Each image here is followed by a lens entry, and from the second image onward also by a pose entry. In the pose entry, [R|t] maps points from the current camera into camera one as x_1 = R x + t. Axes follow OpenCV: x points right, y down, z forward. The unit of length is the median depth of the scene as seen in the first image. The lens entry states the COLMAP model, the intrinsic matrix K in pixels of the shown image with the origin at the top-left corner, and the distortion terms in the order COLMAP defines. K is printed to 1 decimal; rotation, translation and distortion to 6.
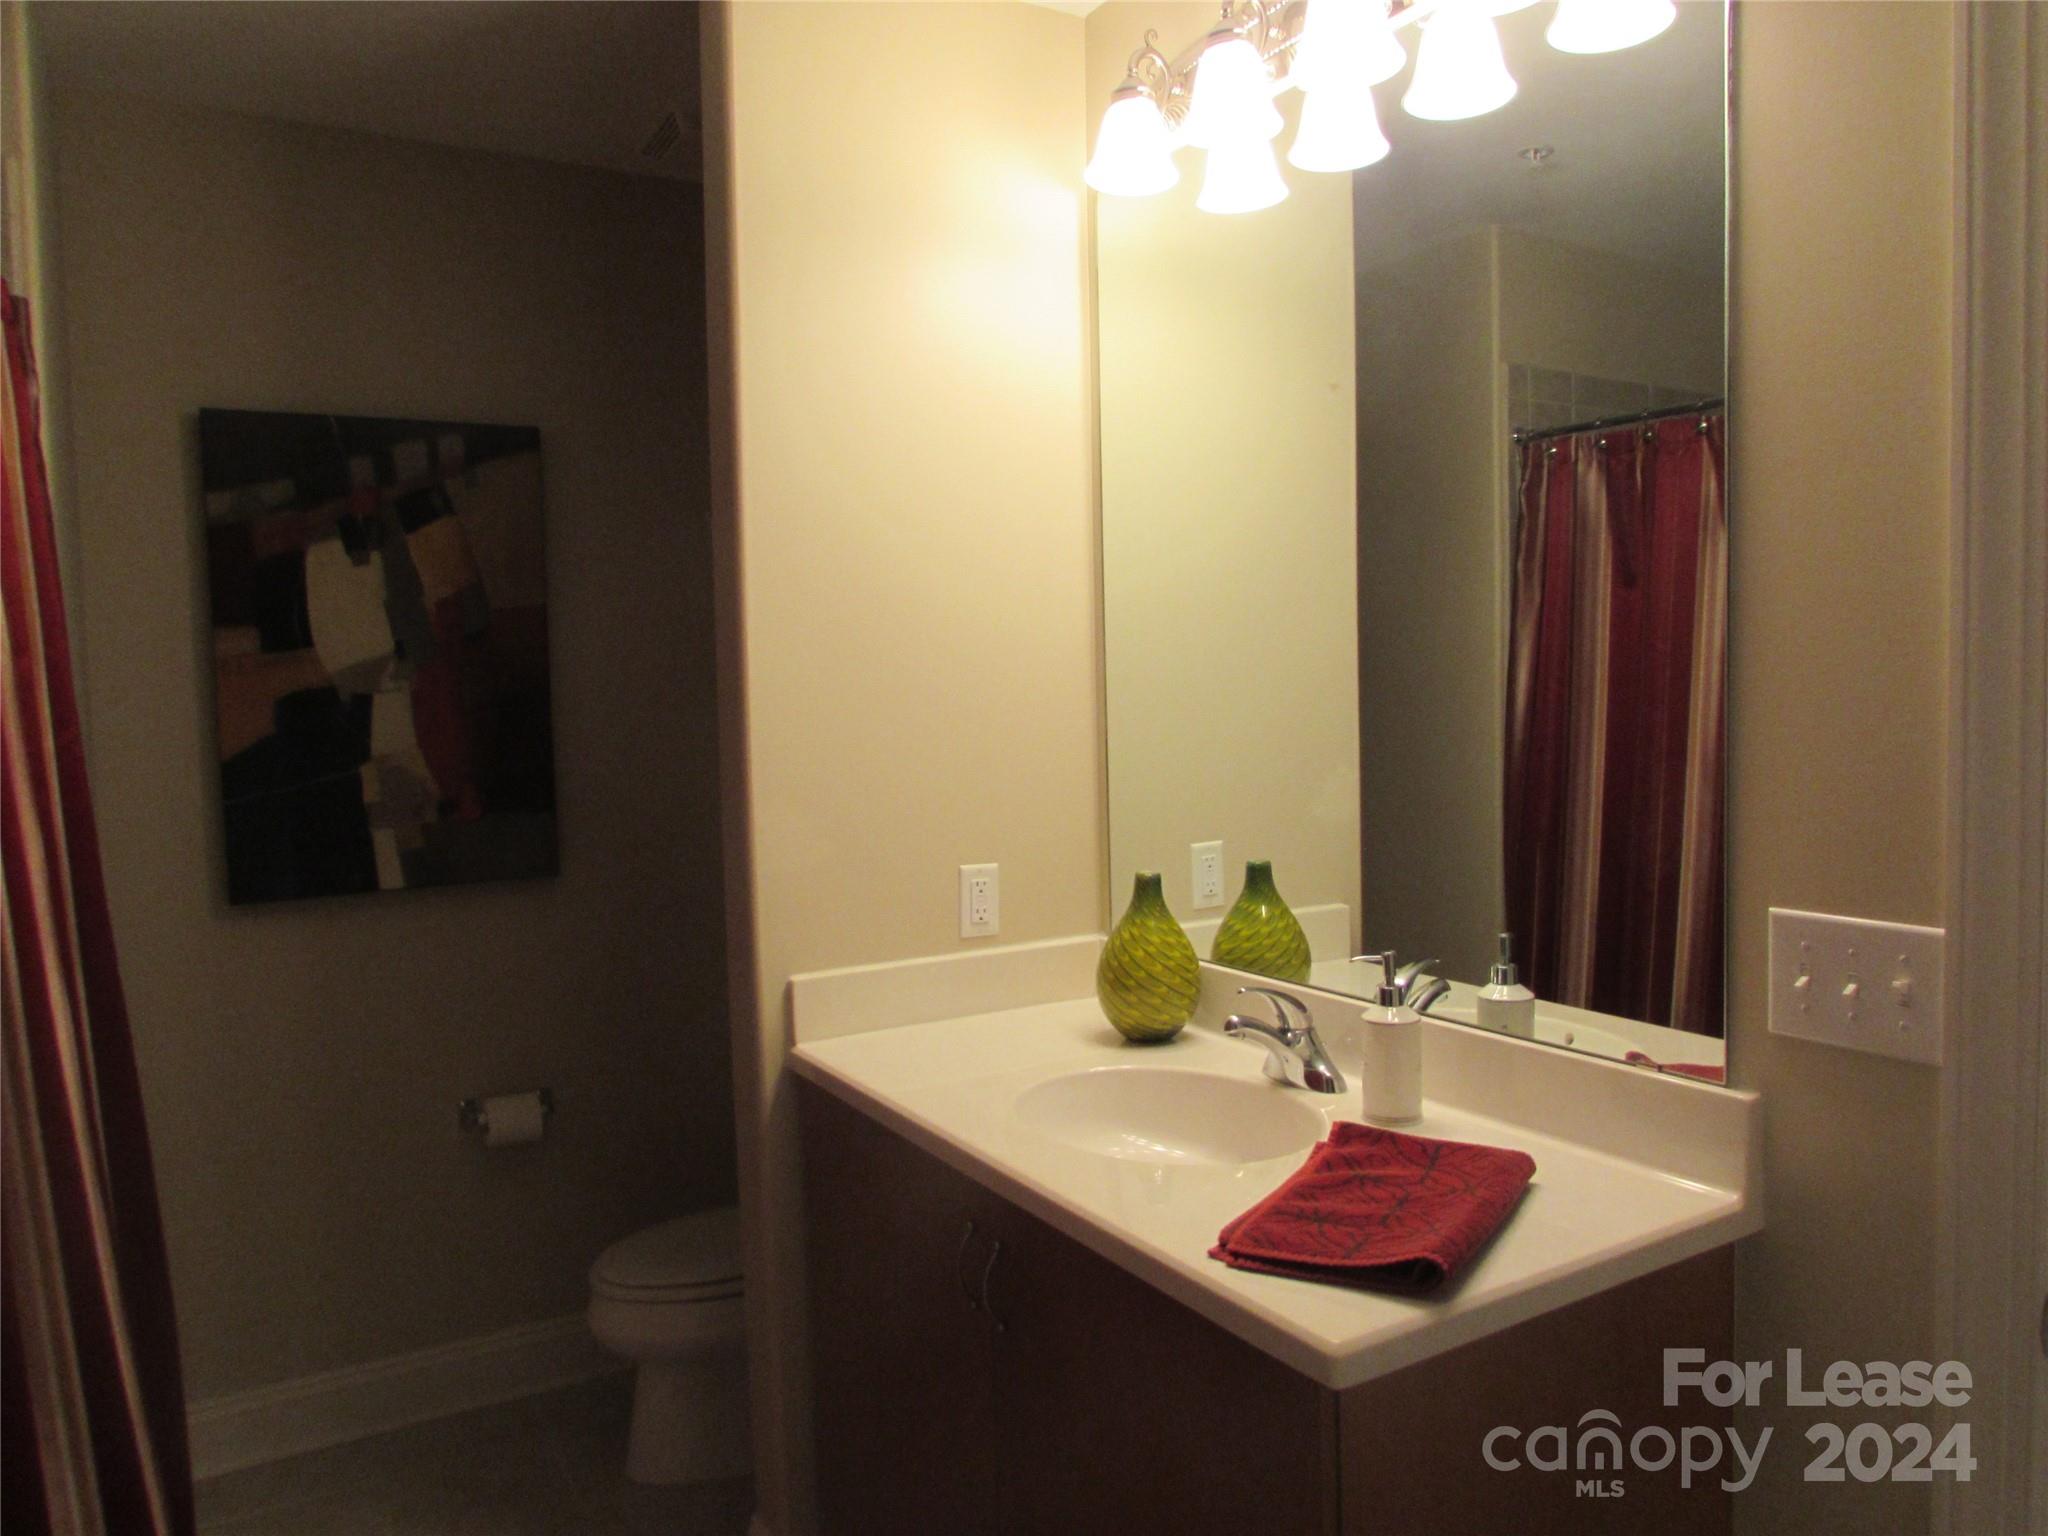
lens RADIAL K [[1445.4, 0, 1030.0], [0, 1445.4, 776.9], [0, 0, 1]] dist [-0.031231, 0.011692]
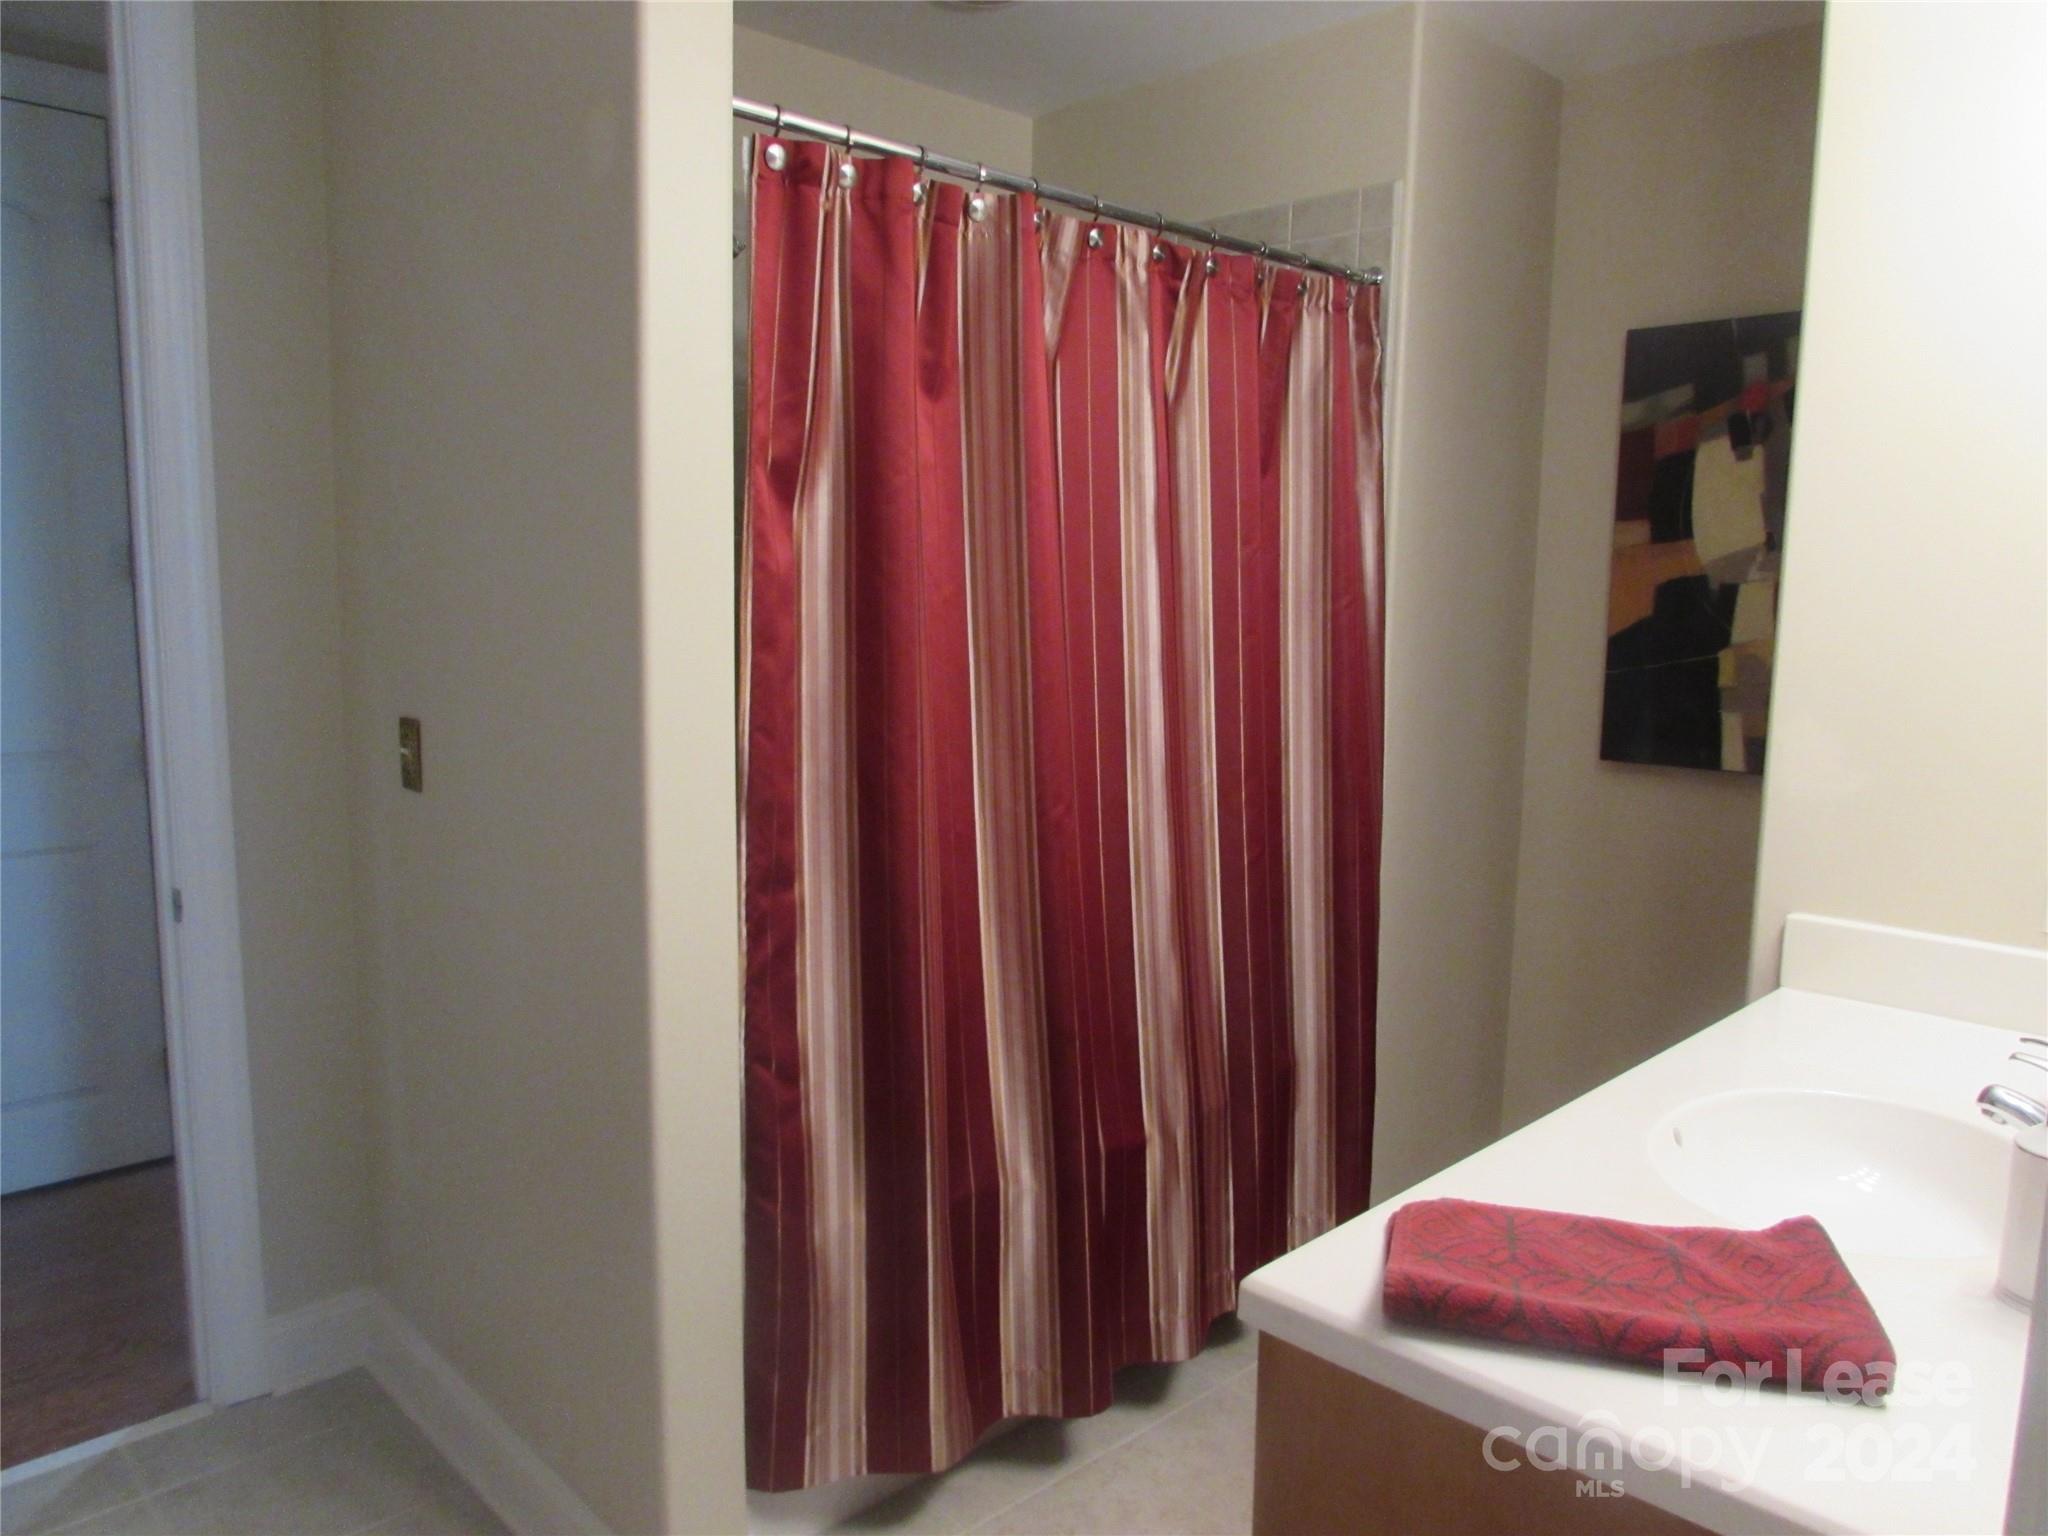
lens RADIAL K [[1445.4, 0, 1030.6], [0, 1445.4, 759.9], [0, 0, 1]] dist [-0.031231, 0.011692]
pose [[0.226911, 0.151745, -0.962021, 0.459468], [-0.082356, 0.987239, 0.136298, -0.031462], [0.970427, 0.048301, 0.236513, 0.261679]]
